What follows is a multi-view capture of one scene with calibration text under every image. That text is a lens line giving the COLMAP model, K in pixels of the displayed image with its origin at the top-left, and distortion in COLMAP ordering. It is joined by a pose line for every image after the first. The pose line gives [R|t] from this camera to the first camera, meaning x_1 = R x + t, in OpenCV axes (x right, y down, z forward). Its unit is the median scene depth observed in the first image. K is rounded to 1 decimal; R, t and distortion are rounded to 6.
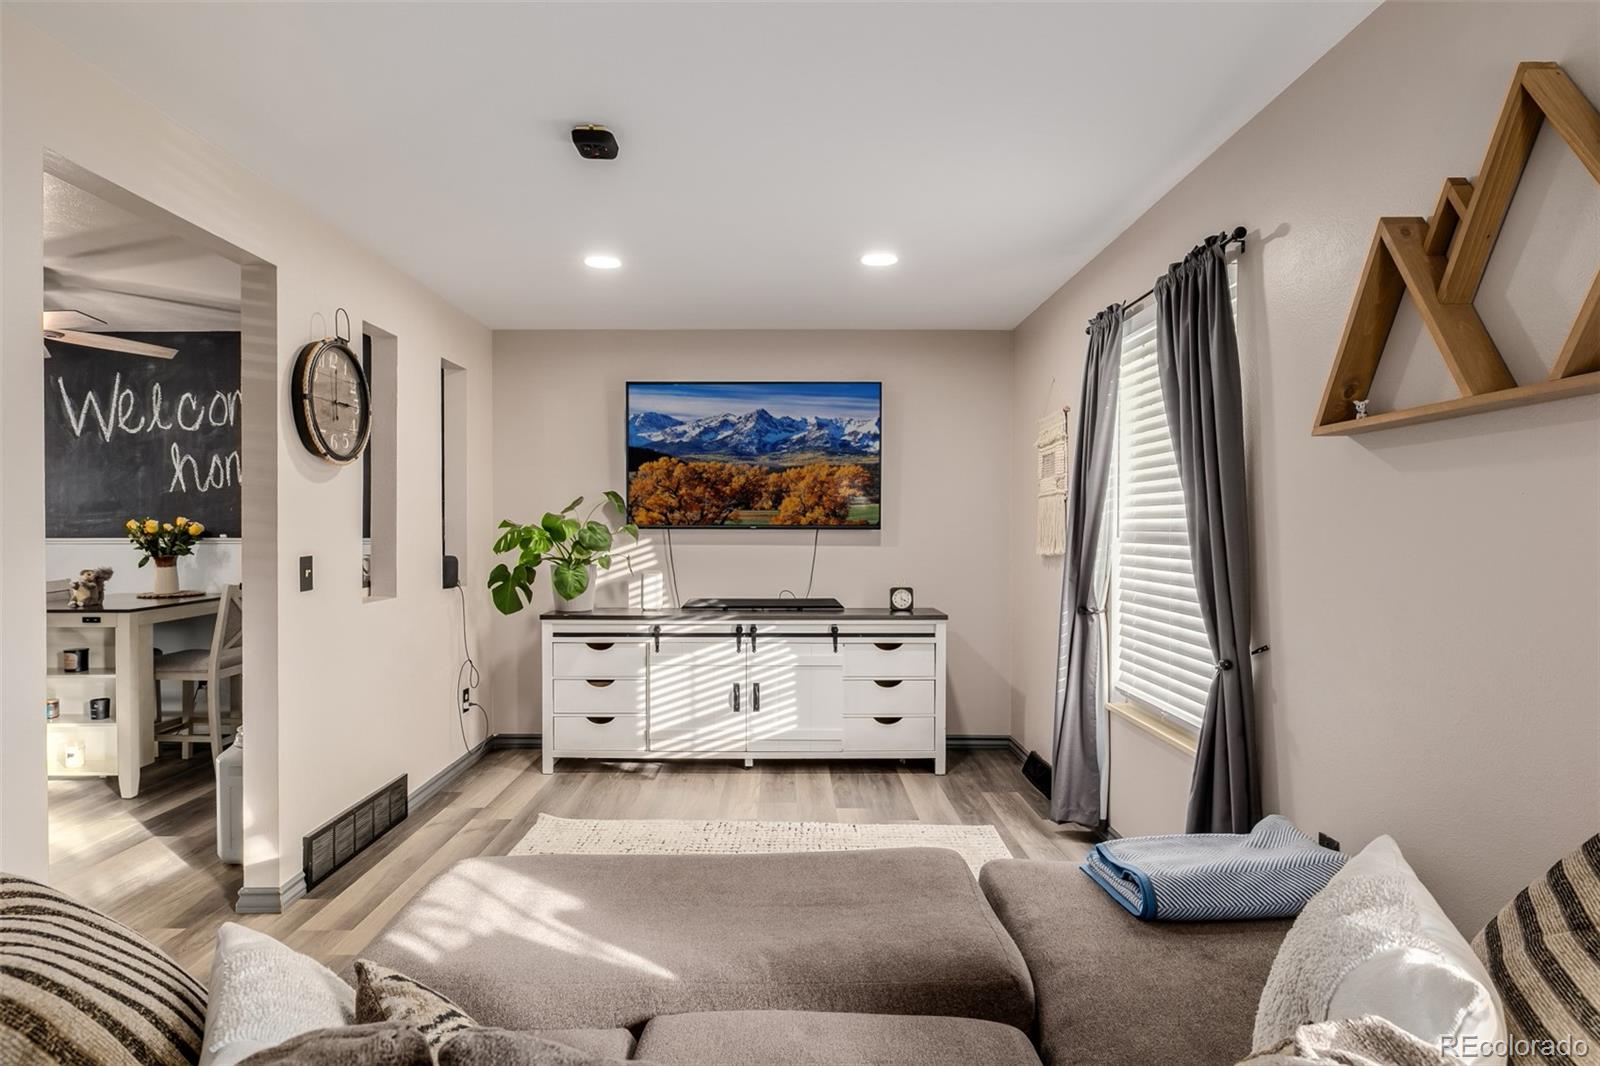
lens RADIAL K [[889.8, 0, 791.2], [0, 889.8, 516.6], [0, 0, 1]] dist [0.005812, 0.001482]
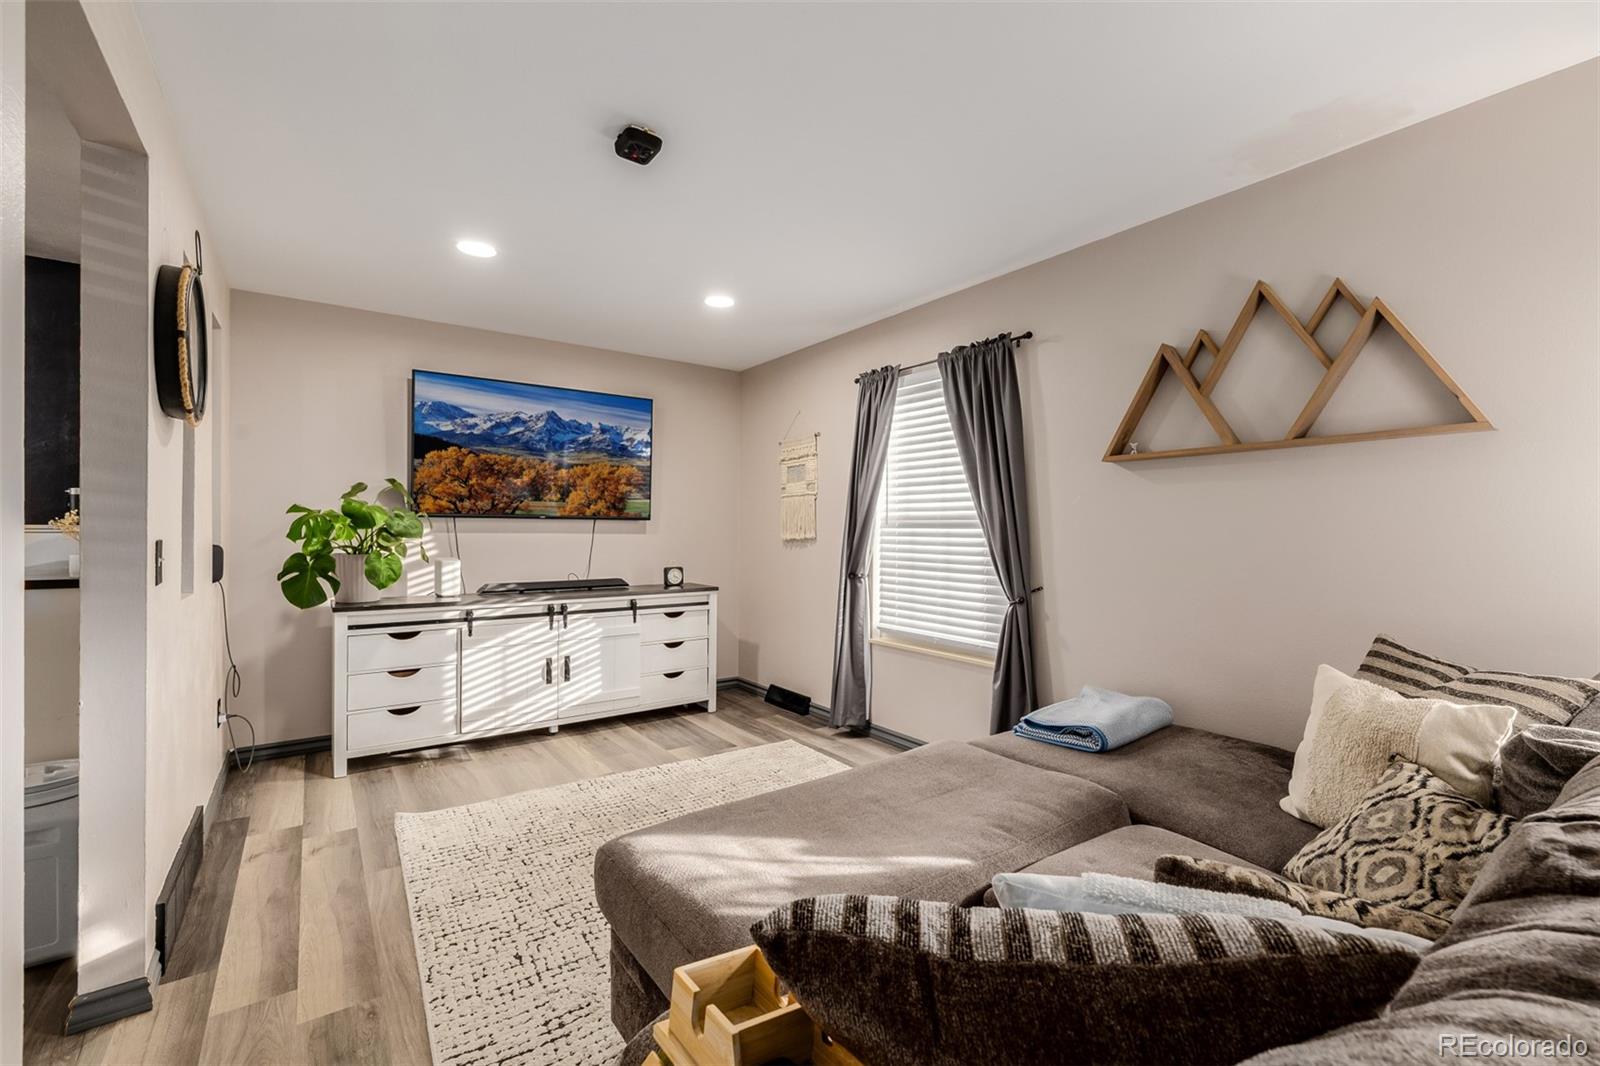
lens RADIAL K [[679.3, 0, 824.2], [0, 679.3, 520.8], [0, 0, 1]] dist [-0.003236, -0.000582]
pose [[0.794949, 0.011766, 0.606562, -0.297165], [-0.012098, 0.999921, -0.003541, 0.016671], [-0.606555, -0.004524, 0.795029, 0.128803]]
